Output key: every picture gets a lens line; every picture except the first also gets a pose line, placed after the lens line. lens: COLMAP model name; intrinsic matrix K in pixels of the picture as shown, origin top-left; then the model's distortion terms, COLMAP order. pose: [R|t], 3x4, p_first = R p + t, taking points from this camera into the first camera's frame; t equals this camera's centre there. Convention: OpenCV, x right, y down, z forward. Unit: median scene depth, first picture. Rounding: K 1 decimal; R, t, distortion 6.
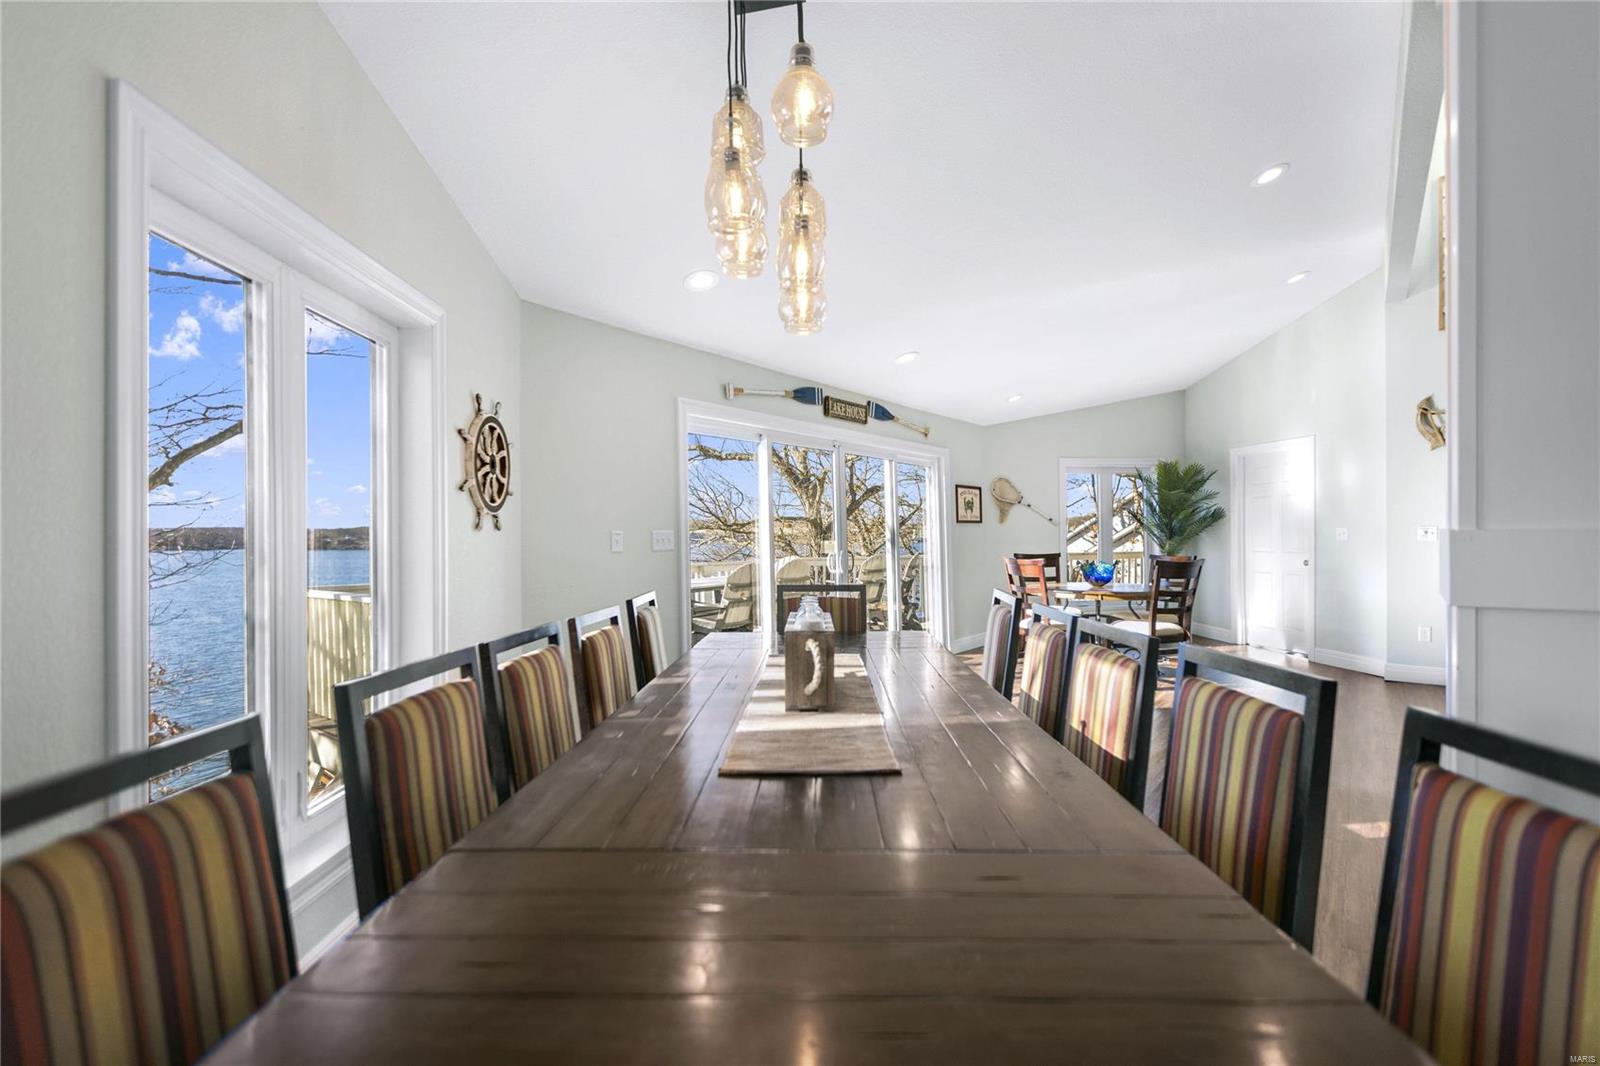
lens RADIAL K [[718.1, 0, 794.9], [0, 718.1, 542.8], [0, 0, 1]] dist [0.007056, -0.001593]
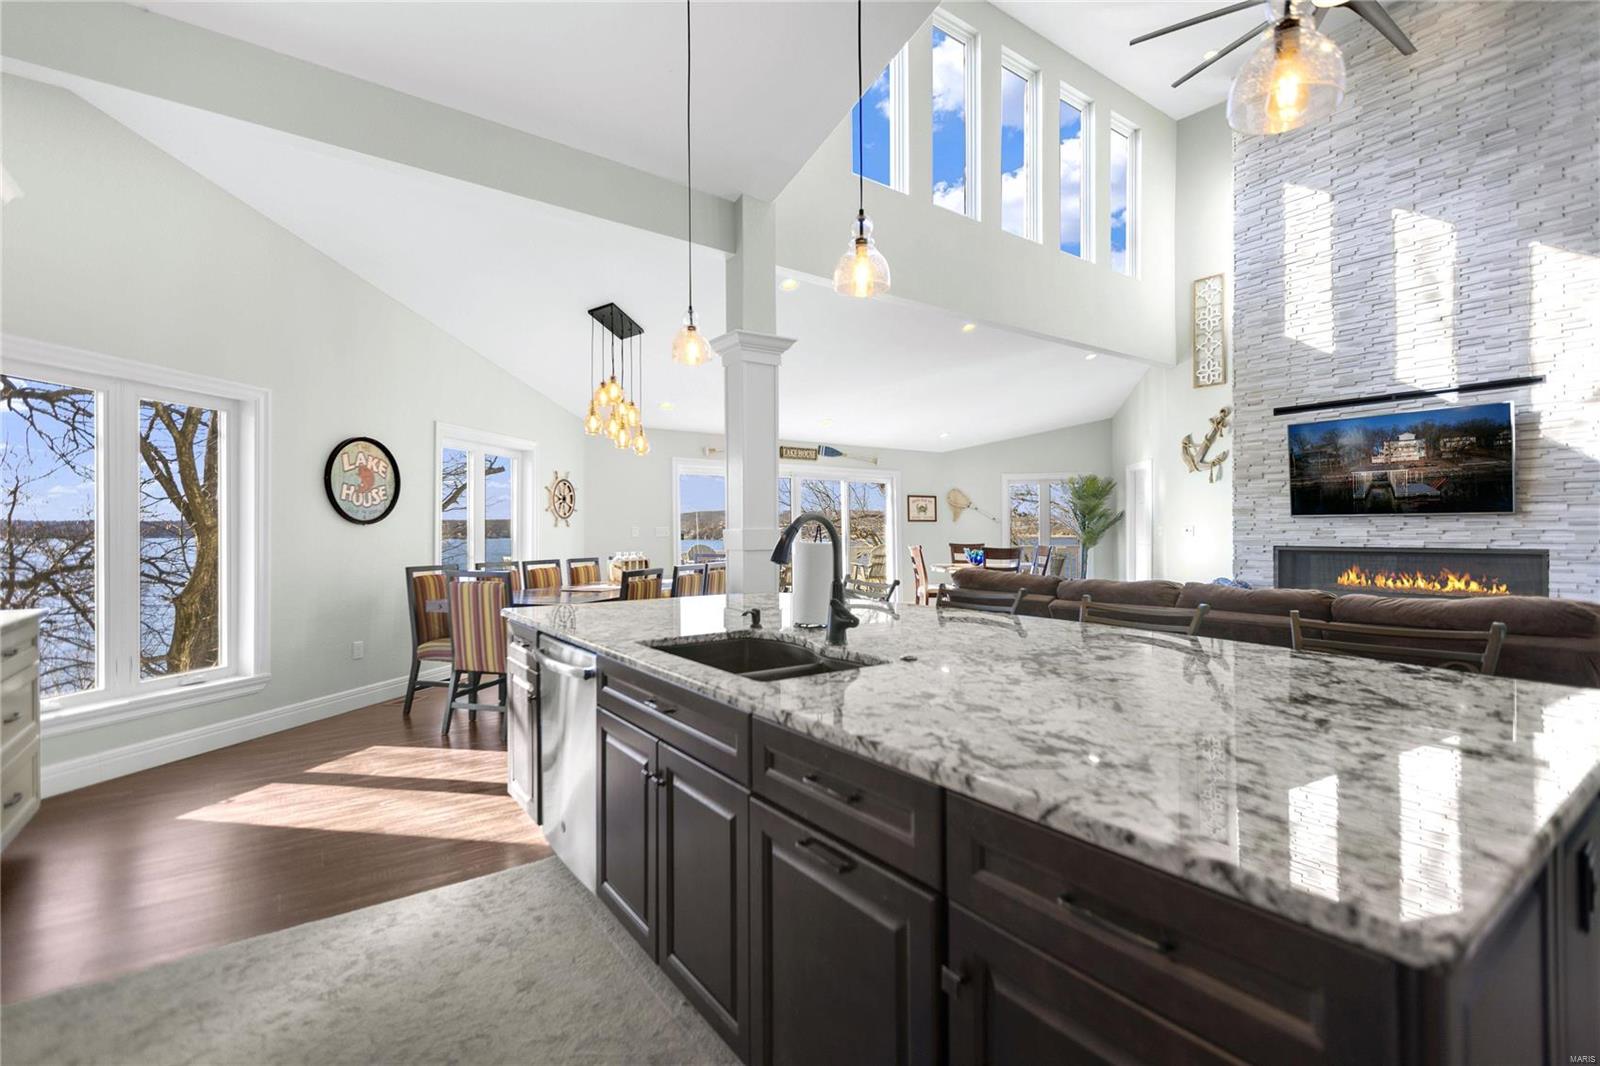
lens RADIAL K [[718.1, 0, 801.9], [0, 718.1, 527.2], [0, 0, 1]] dist [0.007056, -0.001593]
pose [[0.963428, 0.000021, -0.267967, 0.401659], [-0.004567, 0.999856, -0.016342, 0.007928], [0.267928, 0.016968, 0.963290, -0.441310]]
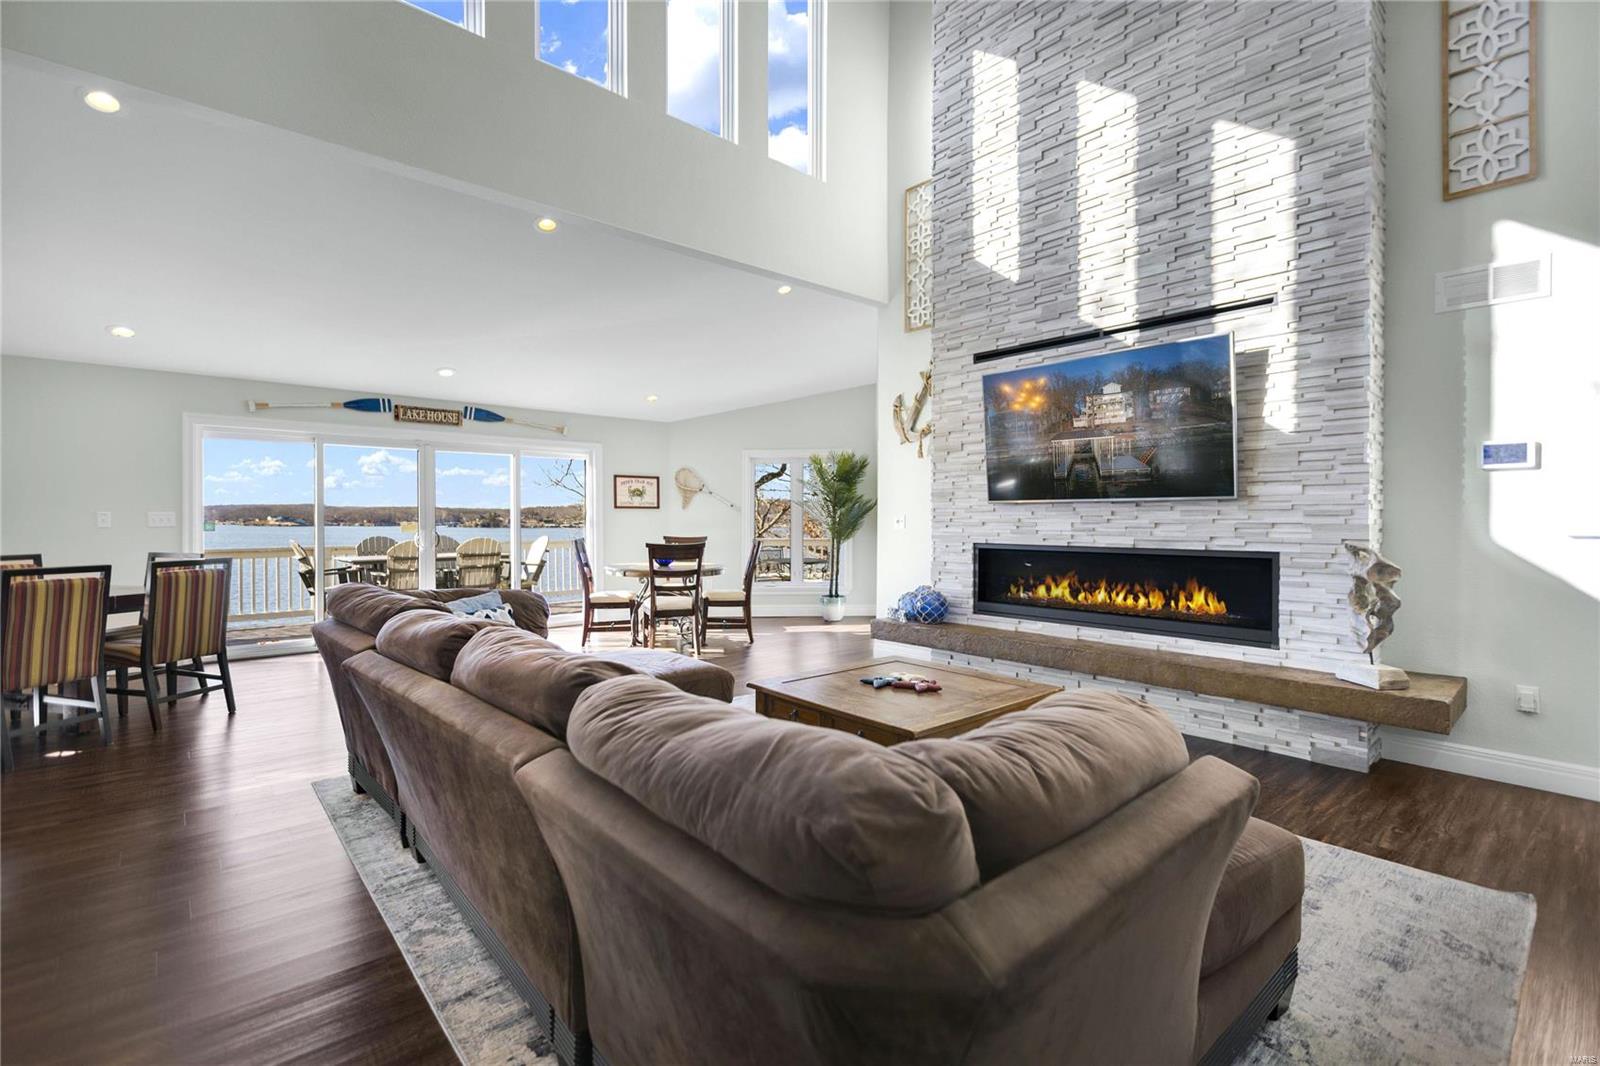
lens RADIAL K [[718.1, 0, 799.2], [0, 718.1, 520.1], [0, 0, 1]] dist [0.007056, -0.001593]
pose [[0.983890, 0.006506, -0.178654, 0.708557], [-0.008701, 0.999896, -0.011505, 0.001287], [0.178560, 0.012874, 0.983845, -0.066138]]
